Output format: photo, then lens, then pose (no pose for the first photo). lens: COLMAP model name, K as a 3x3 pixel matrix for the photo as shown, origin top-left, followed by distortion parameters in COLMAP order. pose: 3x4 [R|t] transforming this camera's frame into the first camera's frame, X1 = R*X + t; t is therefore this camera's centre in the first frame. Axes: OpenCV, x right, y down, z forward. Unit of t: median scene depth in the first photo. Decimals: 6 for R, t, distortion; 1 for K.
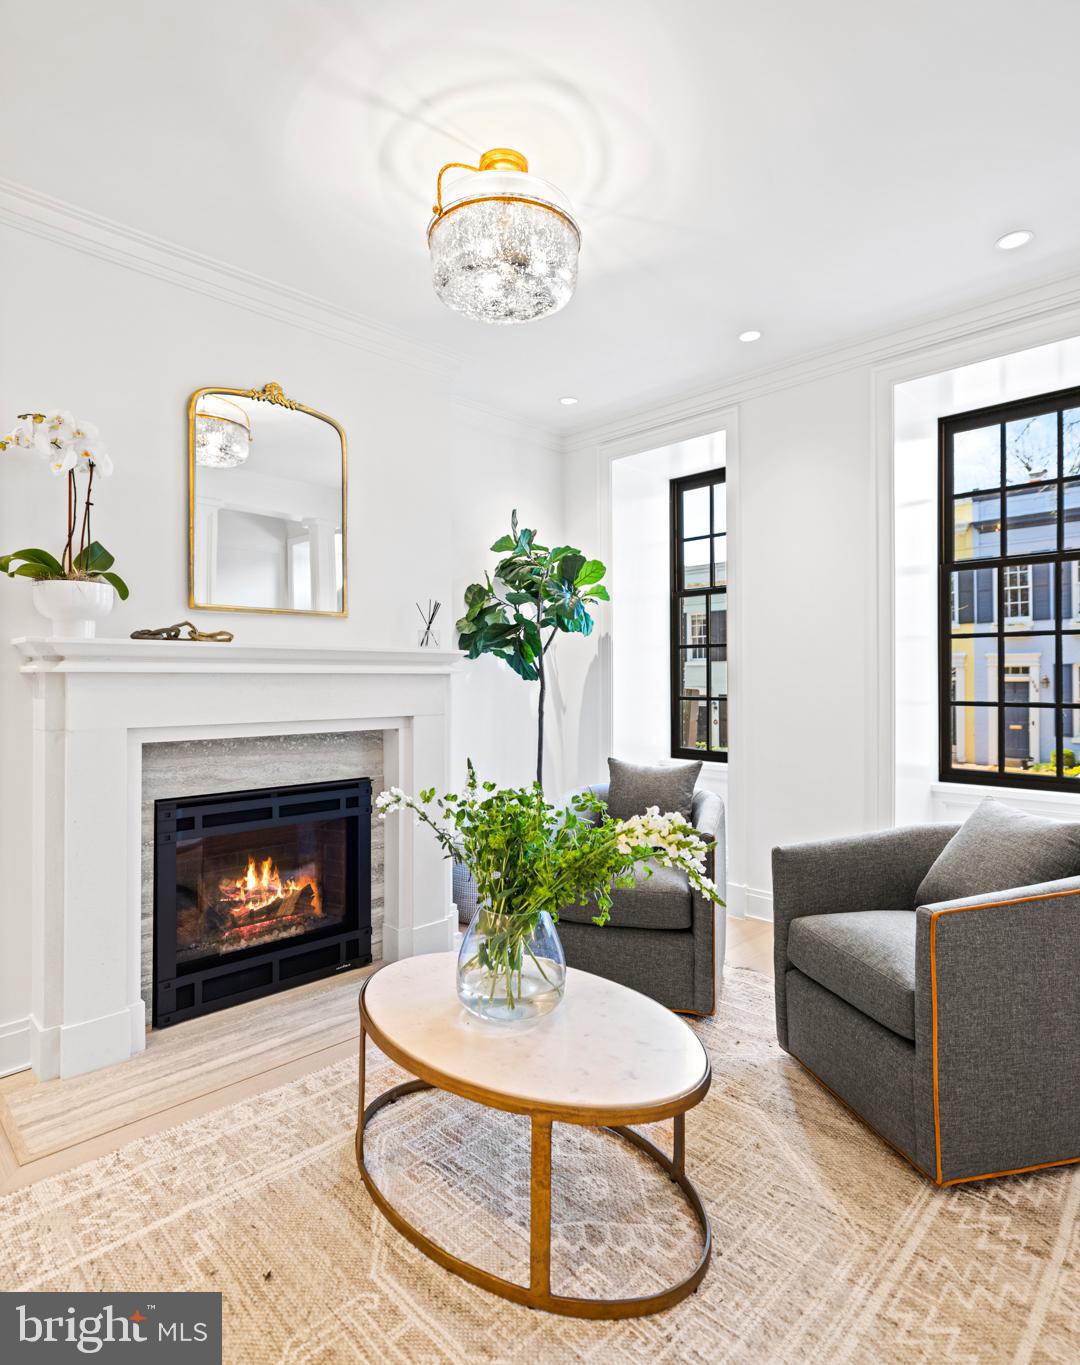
lens RADIAL K [[758.8, 0, 546.5], [0, 758.8, 677.4], [0, 0, 1]] dist [-0.002691, -0.000357]
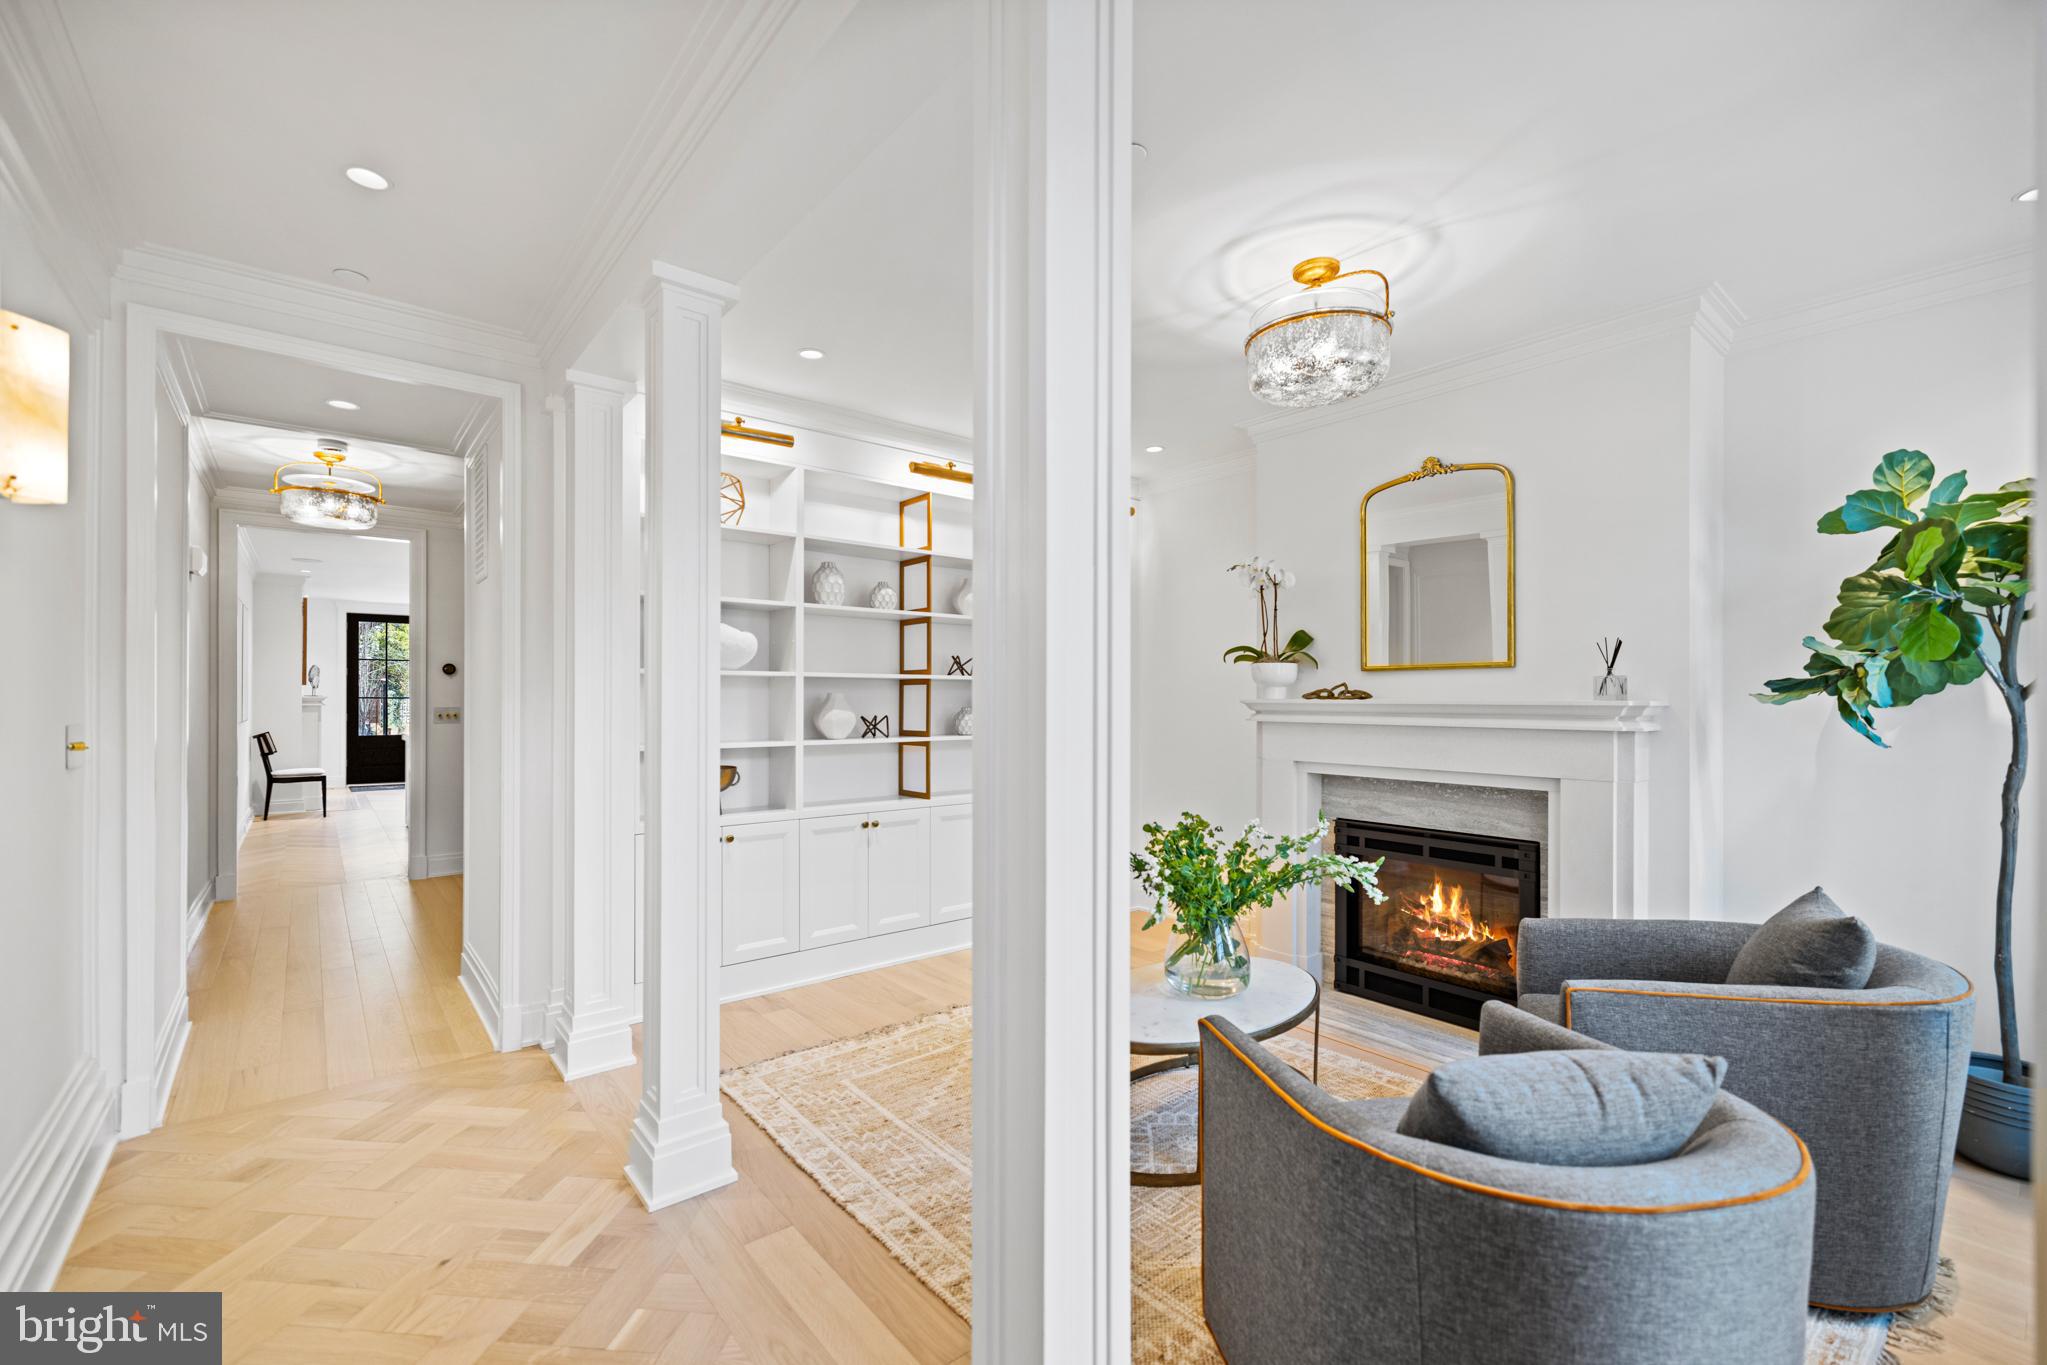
lens RADIAL K [[864.0, 0, 1025.3], [0, 864.0, 699.4], [0, 0, 1]] dist [-0.003587, 0.000180]
pose [[-0.101527, 0.004635, -0.994822, 0.936761], [0.000836, 0.999989, 0.004574, -0.047958], [0.994832, -0.000367, -0.101529, 0.543832]]
